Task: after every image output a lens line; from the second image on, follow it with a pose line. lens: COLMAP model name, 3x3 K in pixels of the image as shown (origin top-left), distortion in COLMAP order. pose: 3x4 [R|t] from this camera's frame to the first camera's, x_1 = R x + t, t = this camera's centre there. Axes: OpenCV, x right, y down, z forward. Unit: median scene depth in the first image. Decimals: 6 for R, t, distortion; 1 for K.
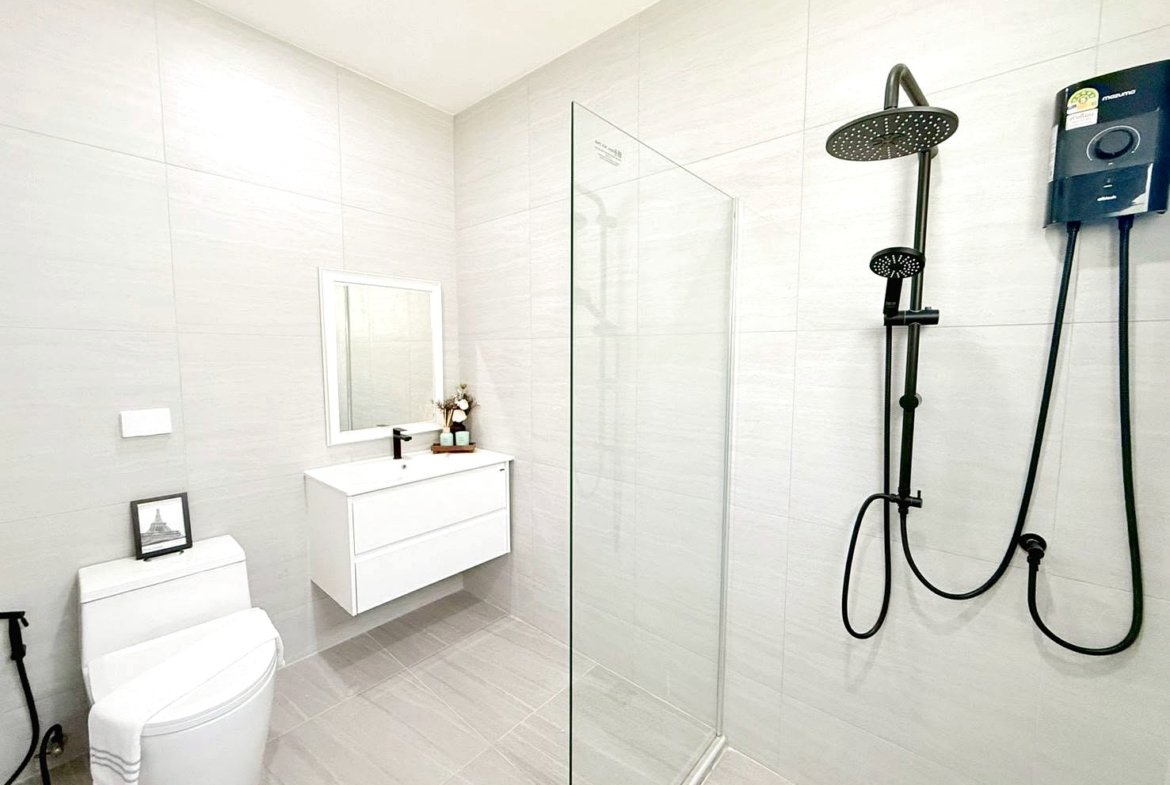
lens RADIAL K [[469.2, 0, 583.3], [0, 469.2, 396.4], [0, 0, 1]] dist [0.013788, 0.000281]
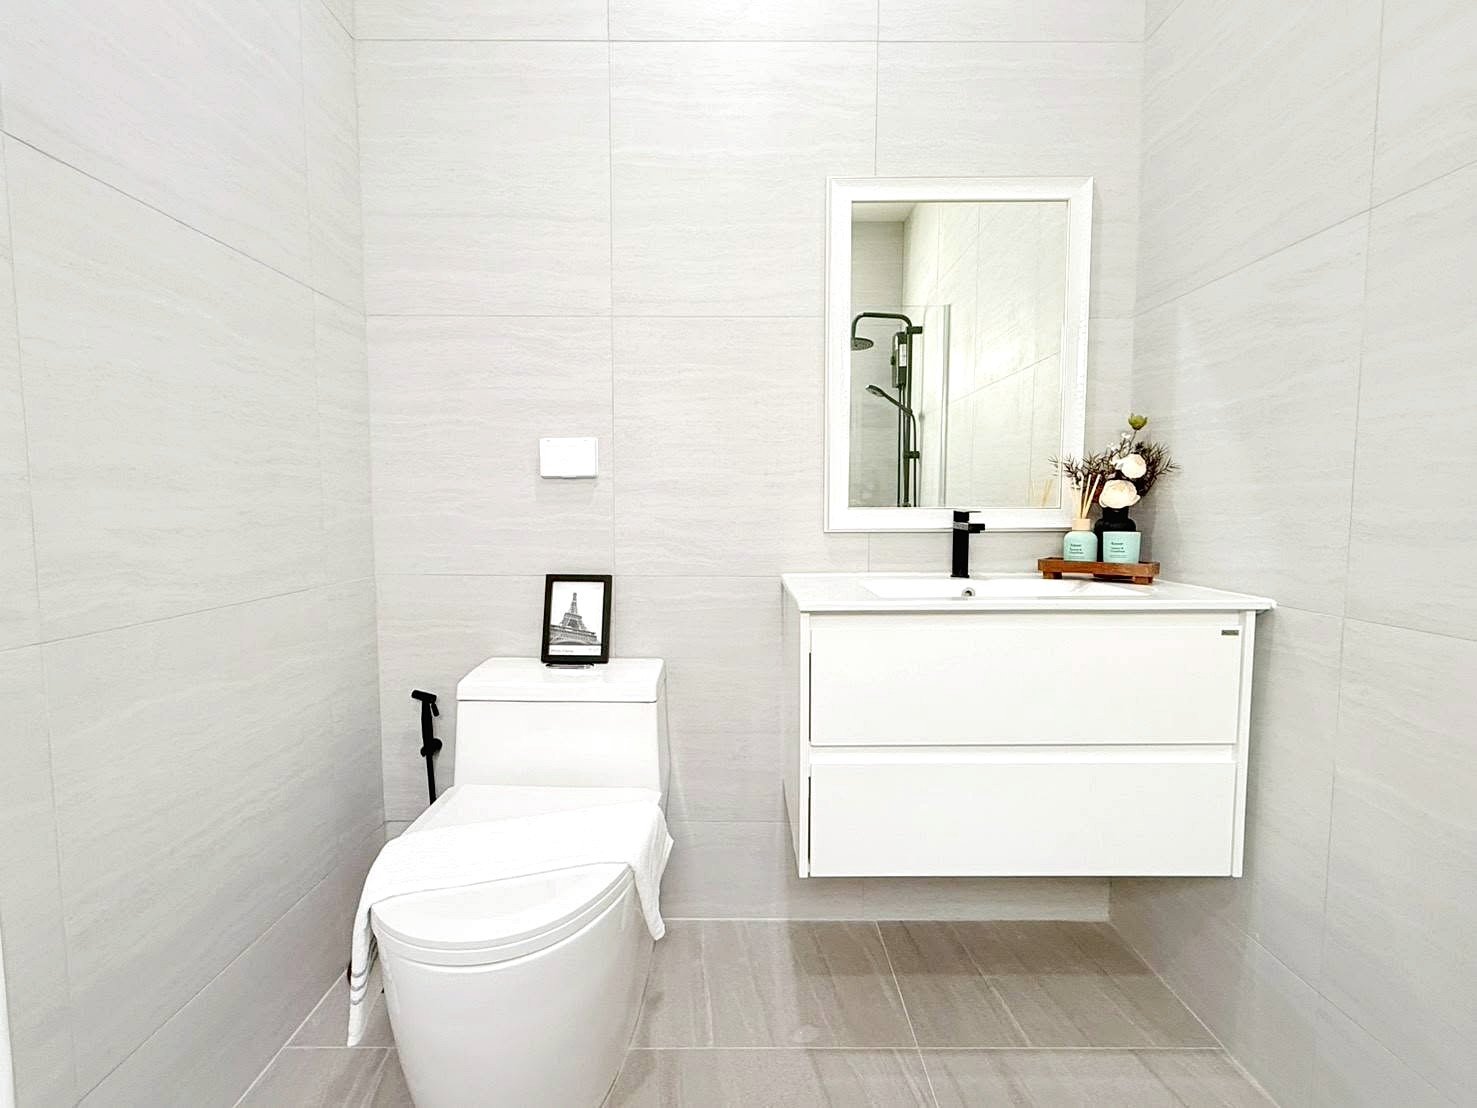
lens RADIAL K [[702.1, 0, 735.8], [0, 702.1, 560.1], [0, 0, 1]] dist [-0.000390, -0.000406]
pose [[0.657612, 0.053625, -0.751446, -0.026527], [-0.062474, 0.997910, 0.016540, 0.116243], [0.750762, 0.036069, 0.659588, 0.381394]]
